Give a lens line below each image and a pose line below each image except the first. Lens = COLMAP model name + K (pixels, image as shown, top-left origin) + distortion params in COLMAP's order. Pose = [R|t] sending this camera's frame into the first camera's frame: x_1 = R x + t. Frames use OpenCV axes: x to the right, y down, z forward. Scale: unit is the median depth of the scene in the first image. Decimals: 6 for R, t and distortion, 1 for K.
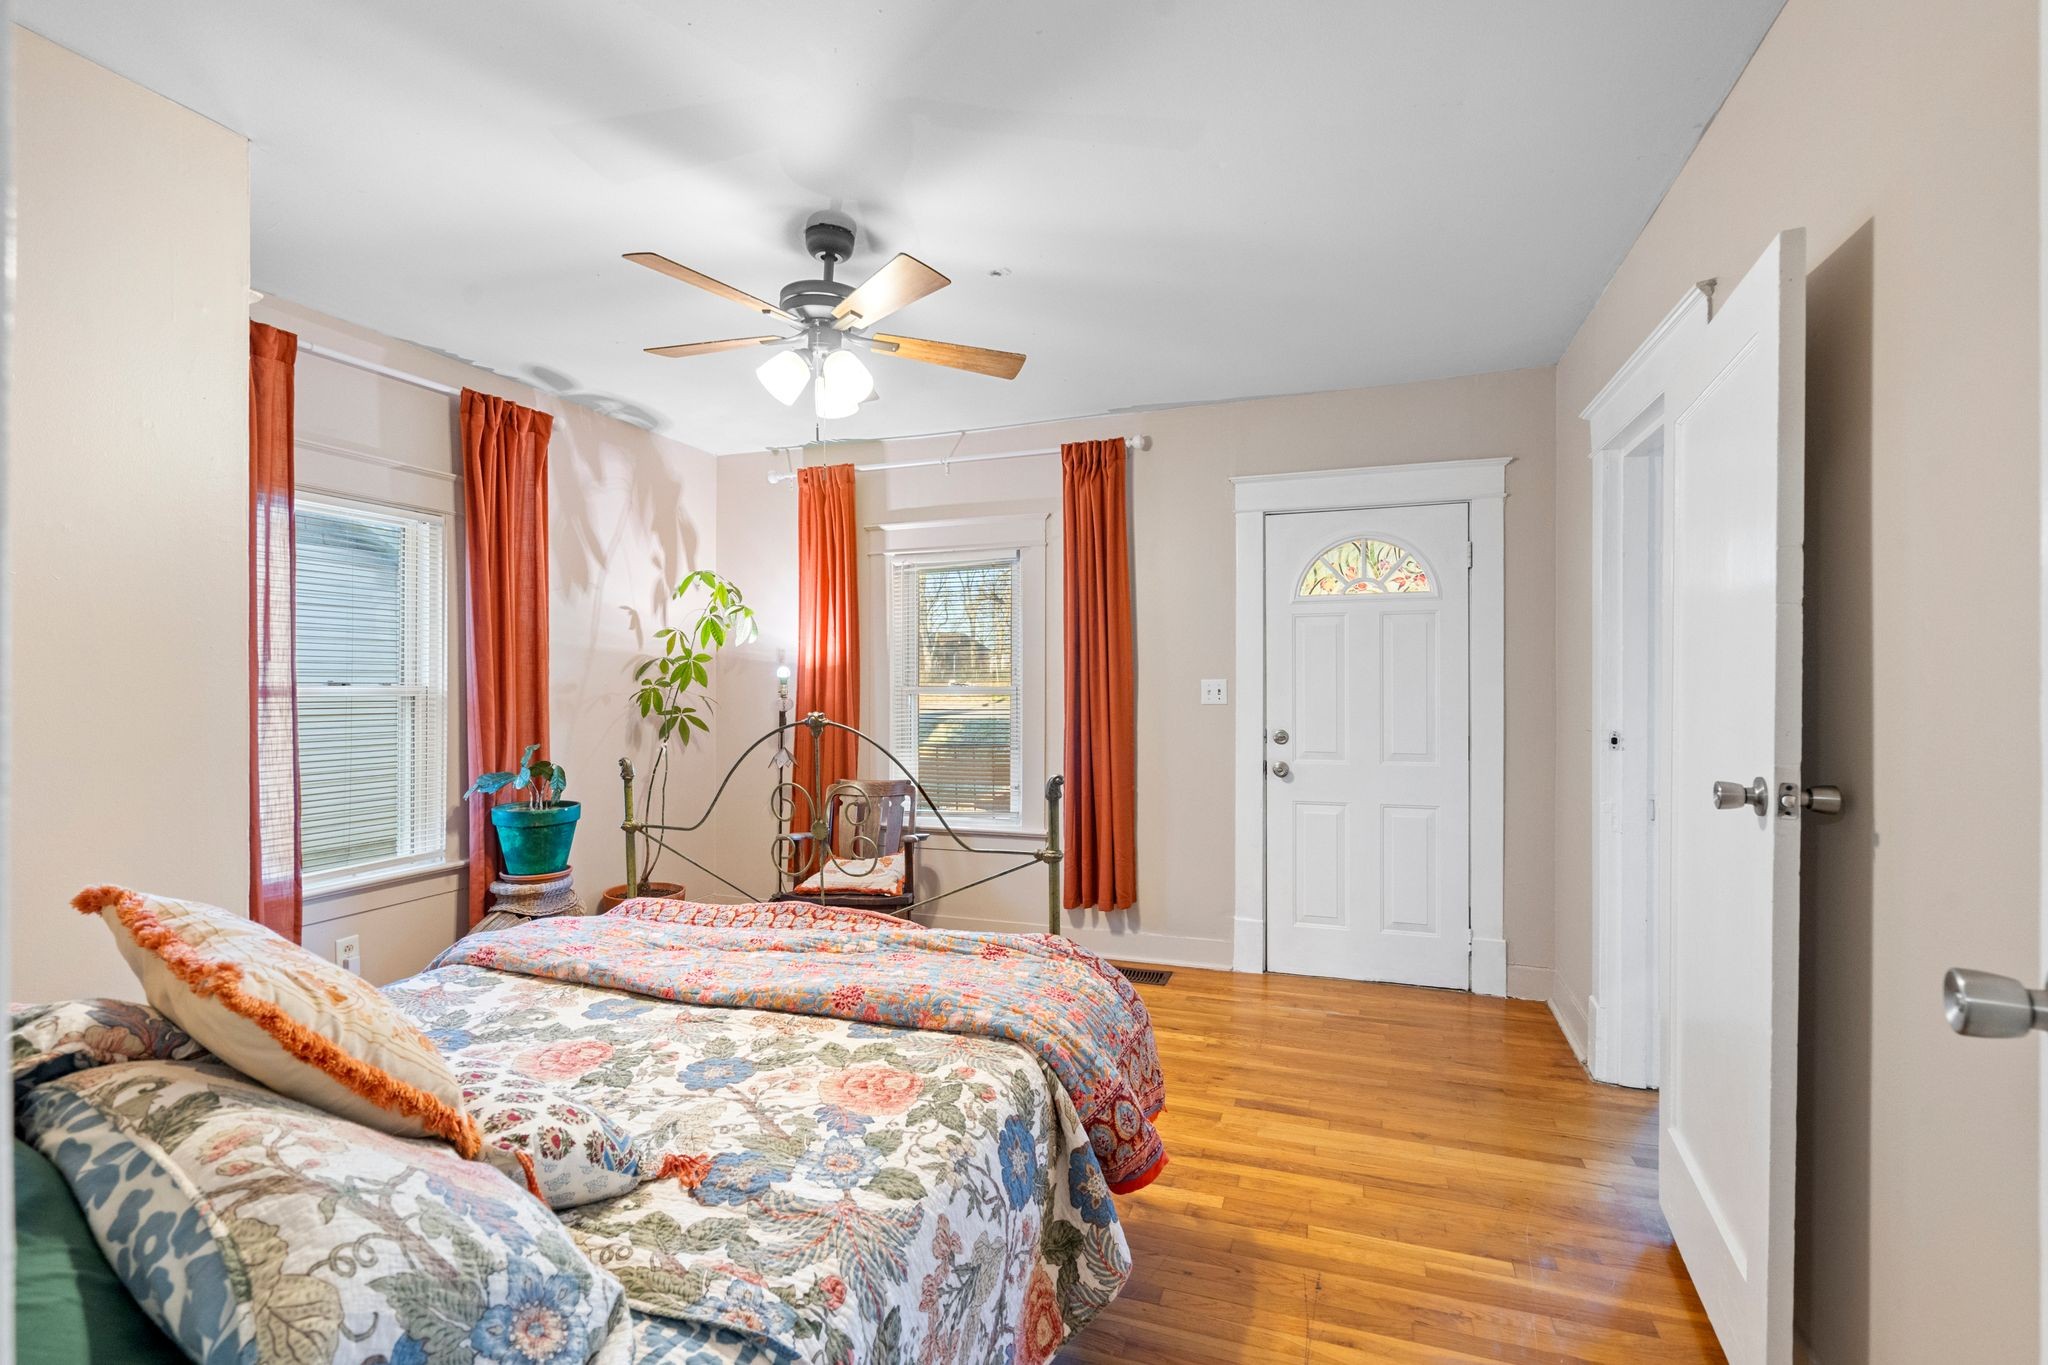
lens RADIAL K [[933.4, 0, 1018.6], [0, 933.4, 680.4], [0, 0, 1]] dist [-0.001661, 0.000912]
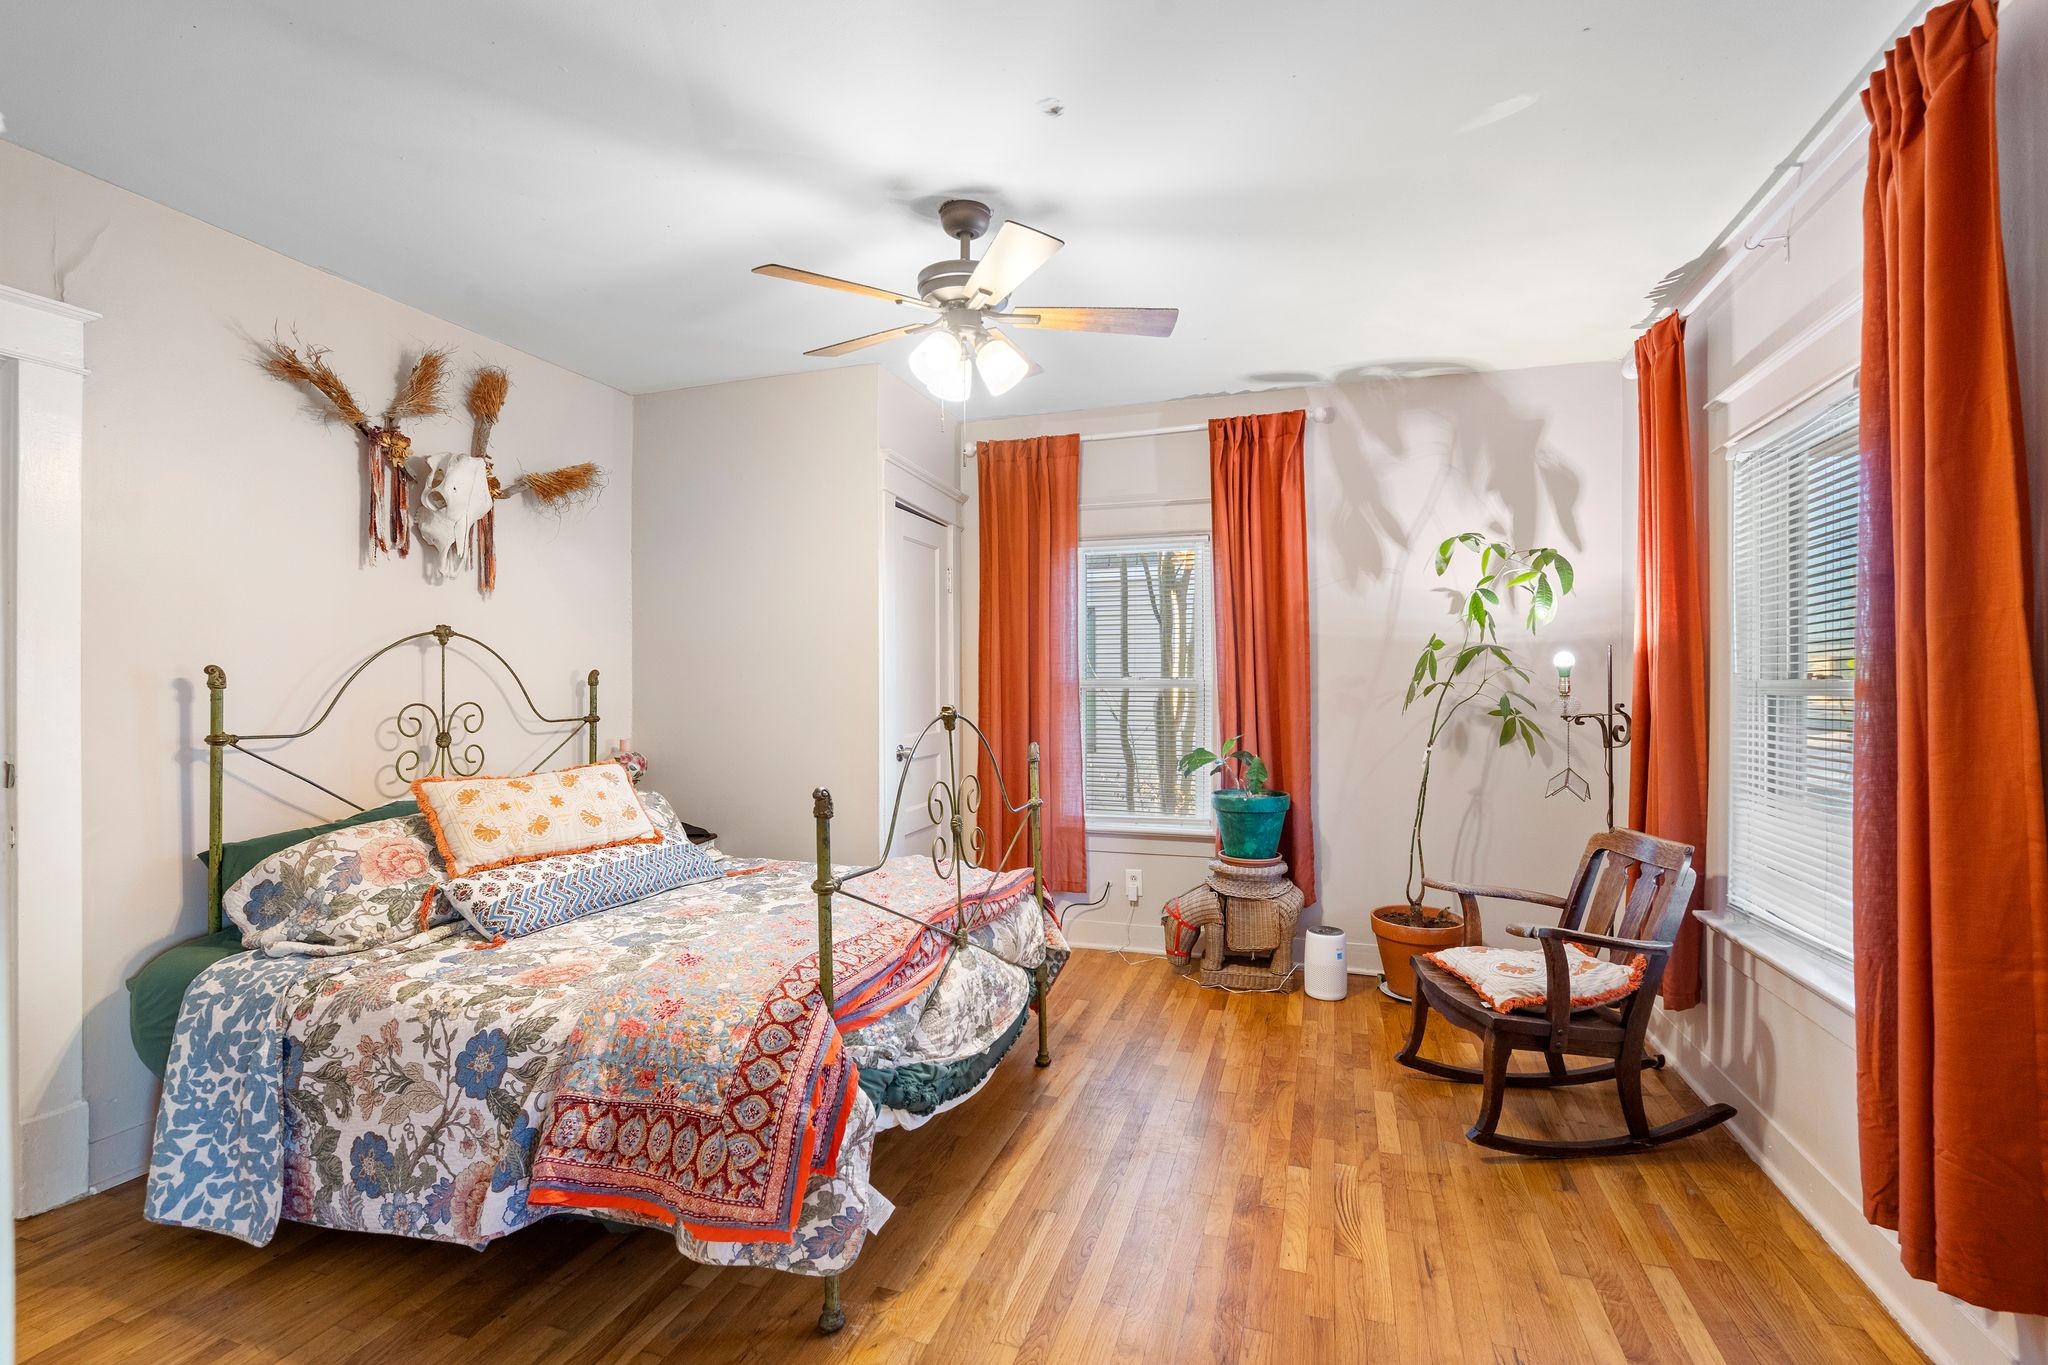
lens RADIAL K [[933.4, 0, 1018.6], [0, 933.4, 680.4], [0, 0, 1]] dist [-0.001661, 0.000912]
pose [[0.014383, -0.003084, -0.999892, 0.763724], [0.005970, 0.999978, -0.002998, 0.011349], [0.999879, -0.005927, 0.014401, 1.039604]]
